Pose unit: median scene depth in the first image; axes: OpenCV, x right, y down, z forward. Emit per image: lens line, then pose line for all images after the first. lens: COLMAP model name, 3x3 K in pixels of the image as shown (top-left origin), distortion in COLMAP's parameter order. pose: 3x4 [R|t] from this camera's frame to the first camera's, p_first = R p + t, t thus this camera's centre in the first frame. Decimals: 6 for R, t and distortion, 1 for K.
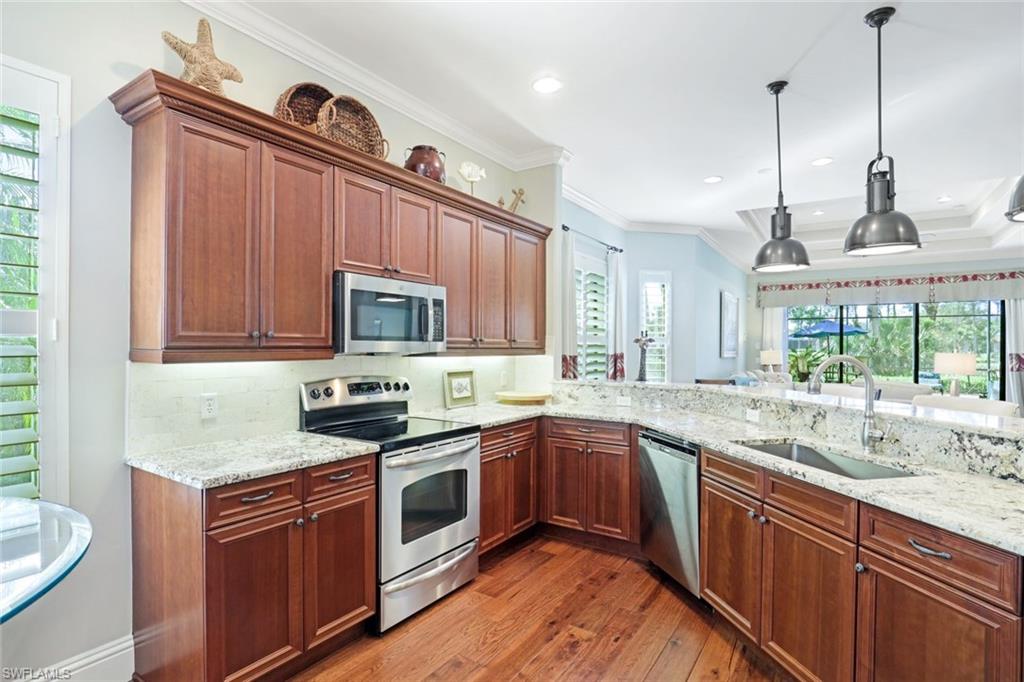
lens RADIAL K [[503.3, 0, 511.3], [0, 503.3, 344.7], [0, 0, 1]] dist [-0.022677, 0.000638]
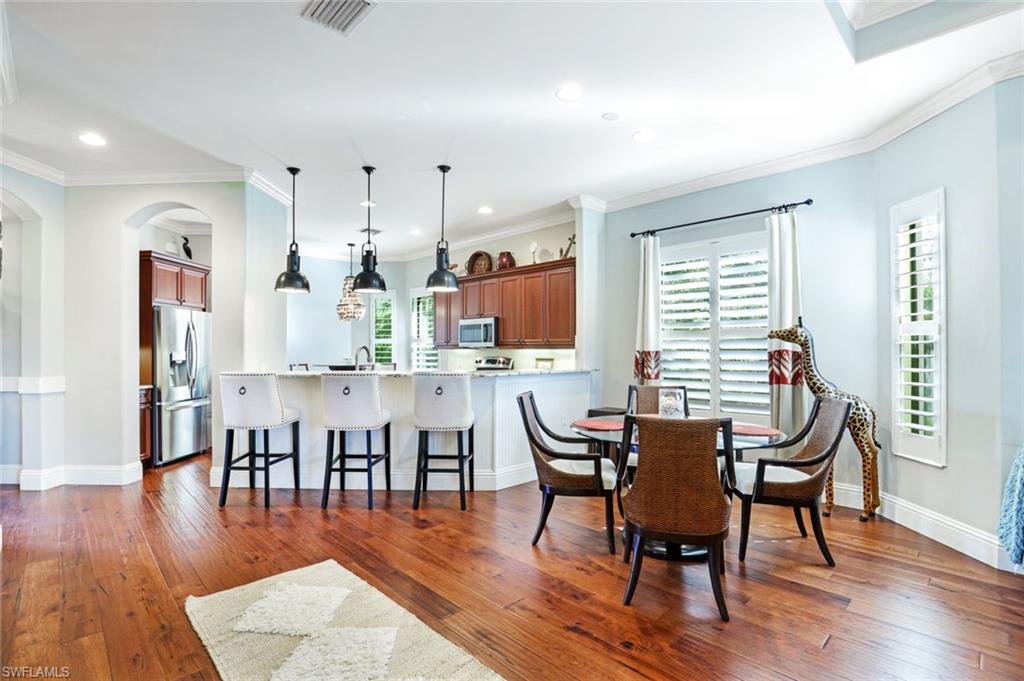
lens RADIAL K [[487.1, 0, 501.5], [0, 487.1, 345.6], [0, 0, 1]] dist [-0.031597, 0.000602]
pose [[-0.226412, -0.009500, -0.973985, 1.422030], [0.002080, 0.999945, -0.010237, 0.023379], [0.974029, -0.004344, -0.226380, 1.110185]]
